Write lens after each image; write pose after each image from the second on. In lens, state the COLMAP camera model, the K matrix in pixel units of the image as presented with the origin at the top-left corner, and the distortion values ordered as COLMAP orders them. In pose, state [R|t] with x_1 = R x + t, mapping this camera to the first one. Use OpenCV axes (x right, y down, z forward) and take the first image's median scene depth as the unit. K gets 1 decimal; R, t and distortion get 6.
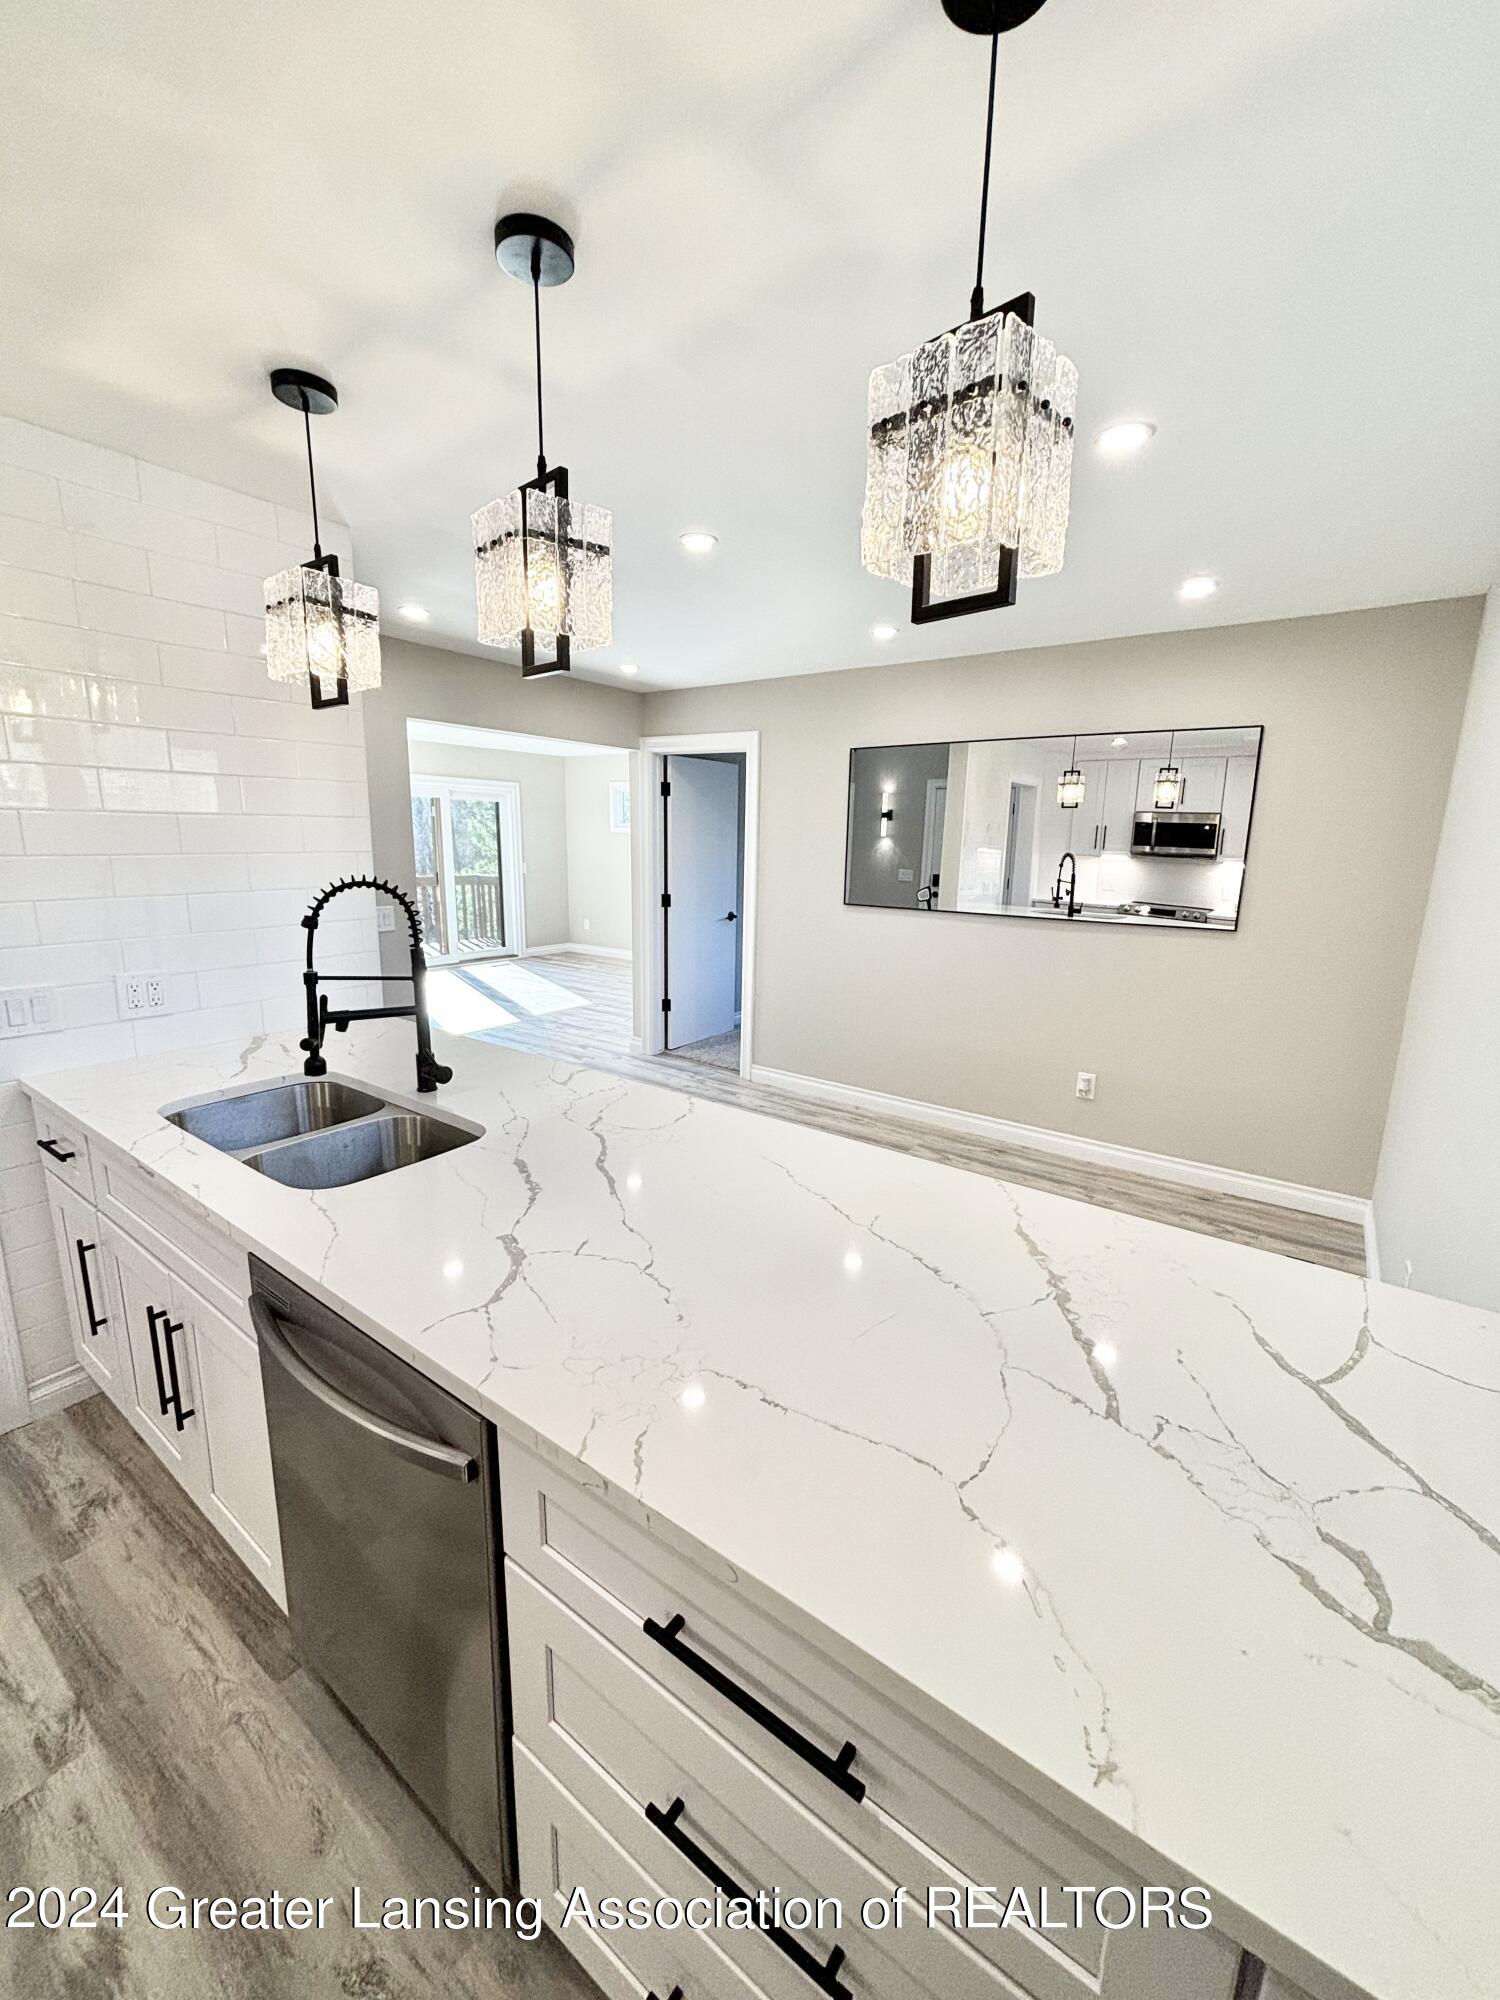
lens RADIAL K [[800.3, 0, 745.9], [0, 800.3, 997.9], [0, 0, 1]] dist [-0.000987, 0.000354]
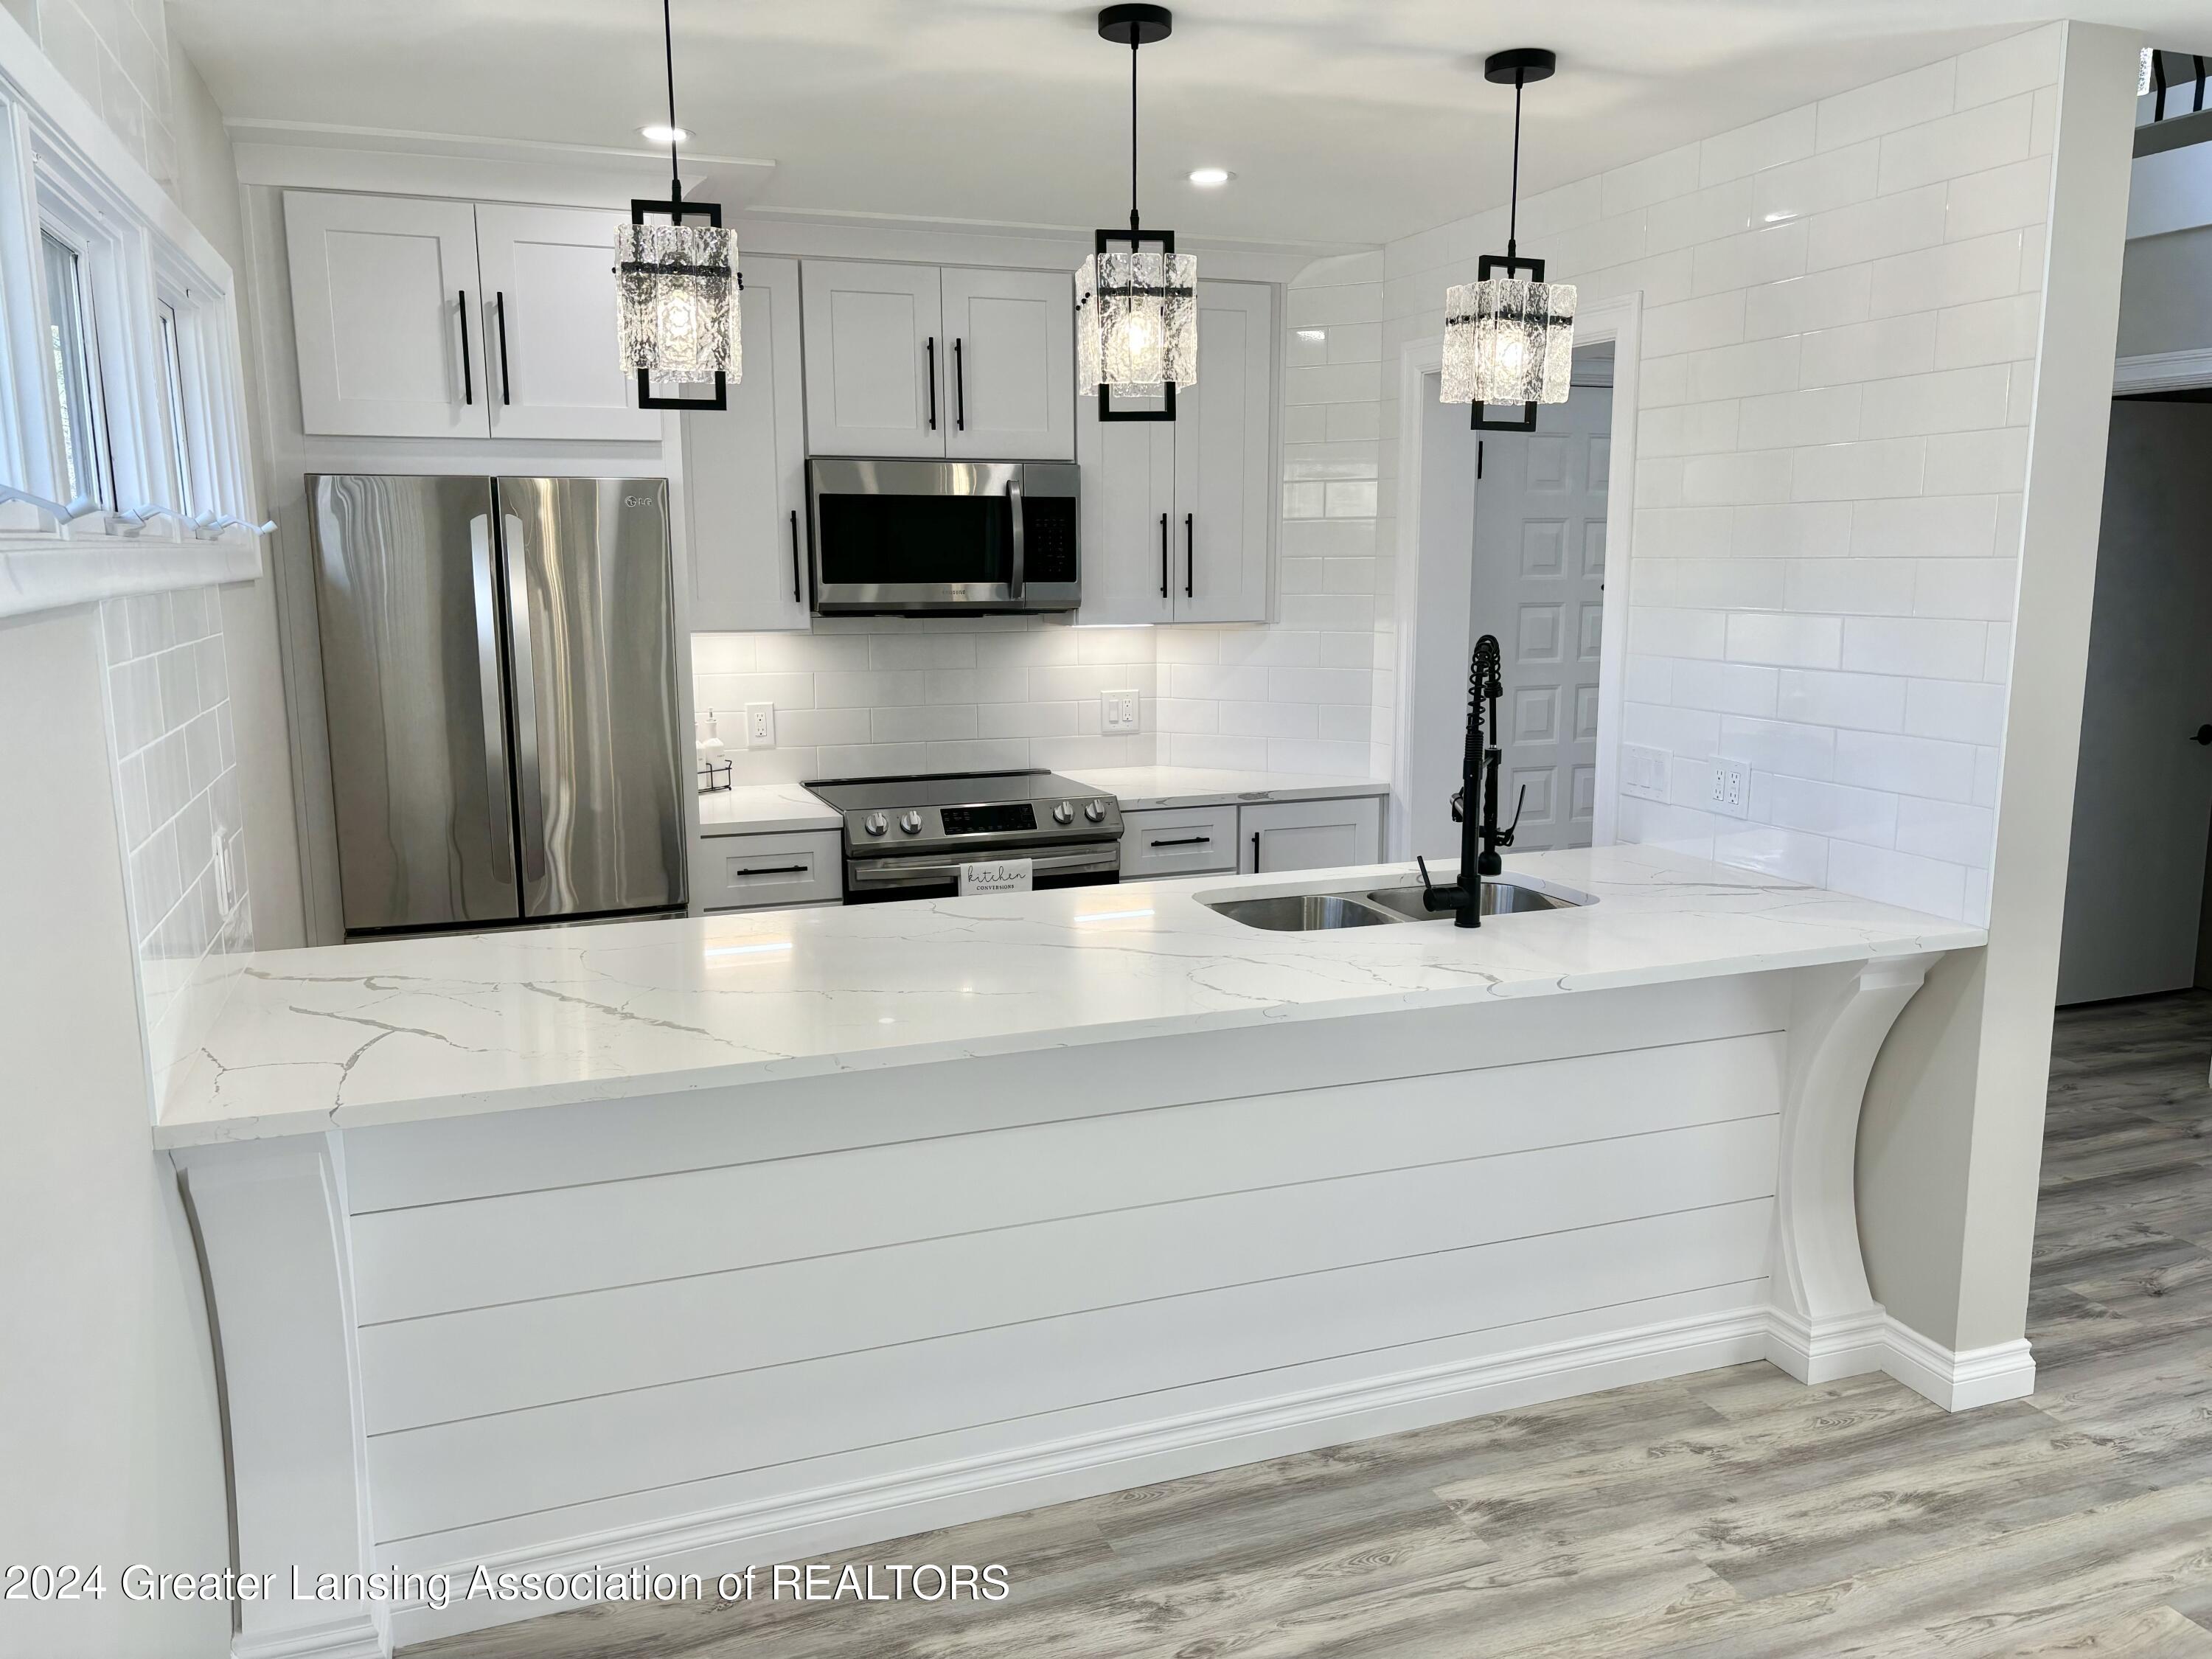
lens RADIAL K [[1667.7, 0, 1098.3], [0, 1667.7, 851.0], [0, 0, 1]] dist [0.052719, -0.043847]
pose [[-0.554532, 0.132151, -0.821602, 1.286305], [-0.176471, 0.946180, 0.271296, -0.379646], [0.813236, 0.295431, -0.501366, 1.808668]]
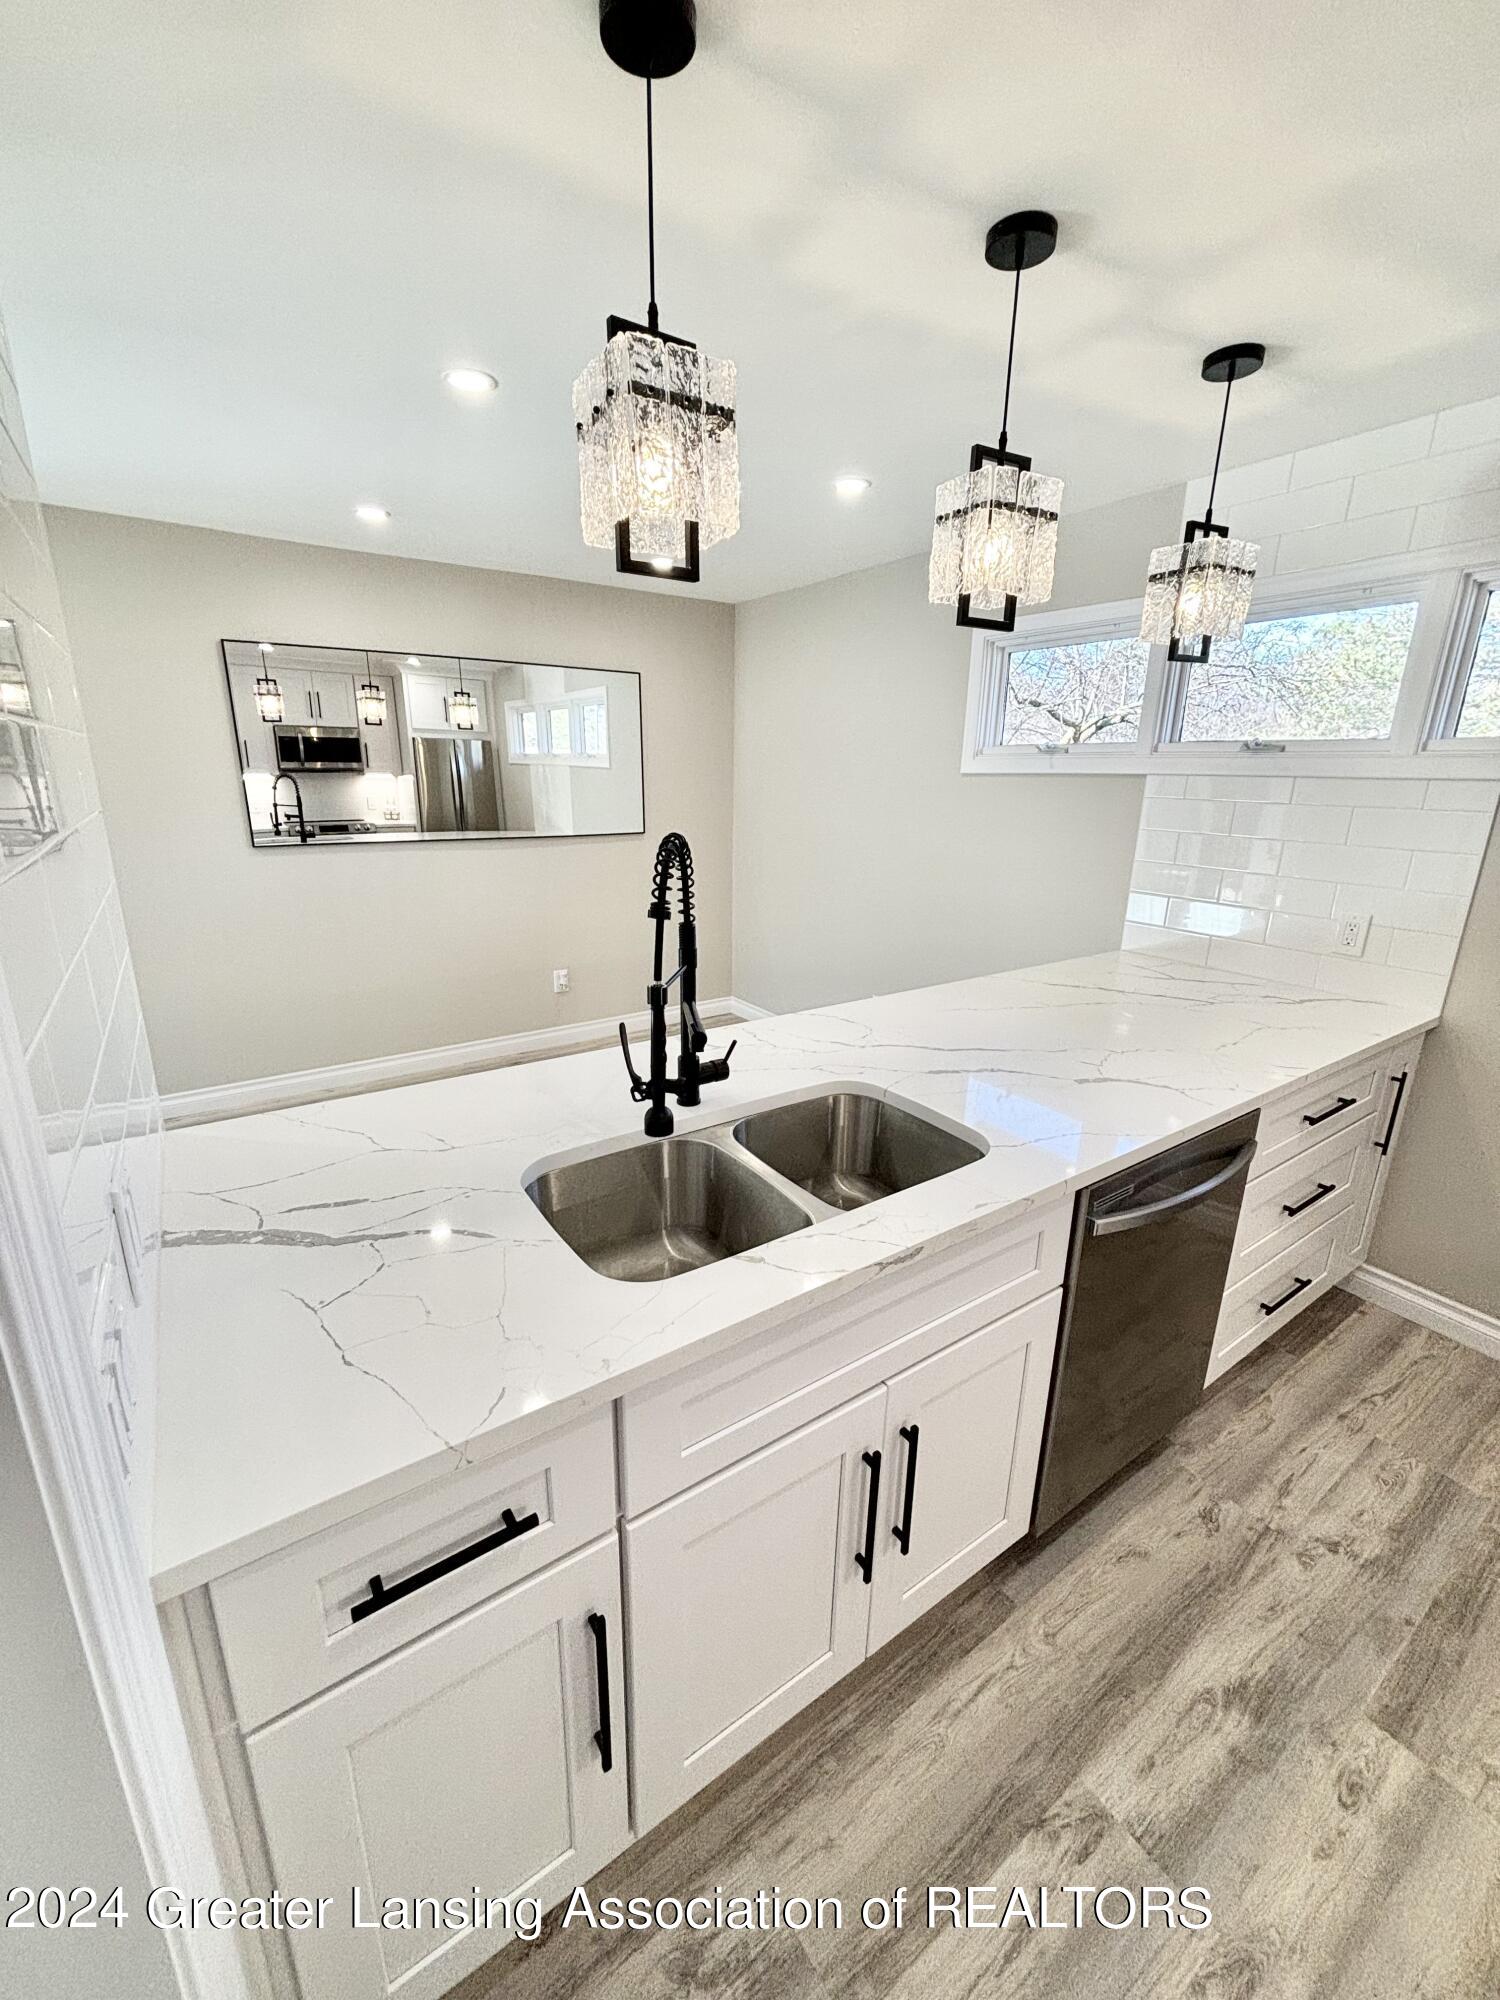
lens RADIAL K [[800.3, 0, 737.0], [0, 800.3, 981.8], [0, 0, 1]] dist [-0.000987, 0.000354]
pose [[0.345795, -0.267241, 0.899449, -1.315582], [0.186102, 0.959074, 0.213410, -0.203254], [-0.919669, 0.093593, 0.381377, 0.787904]]
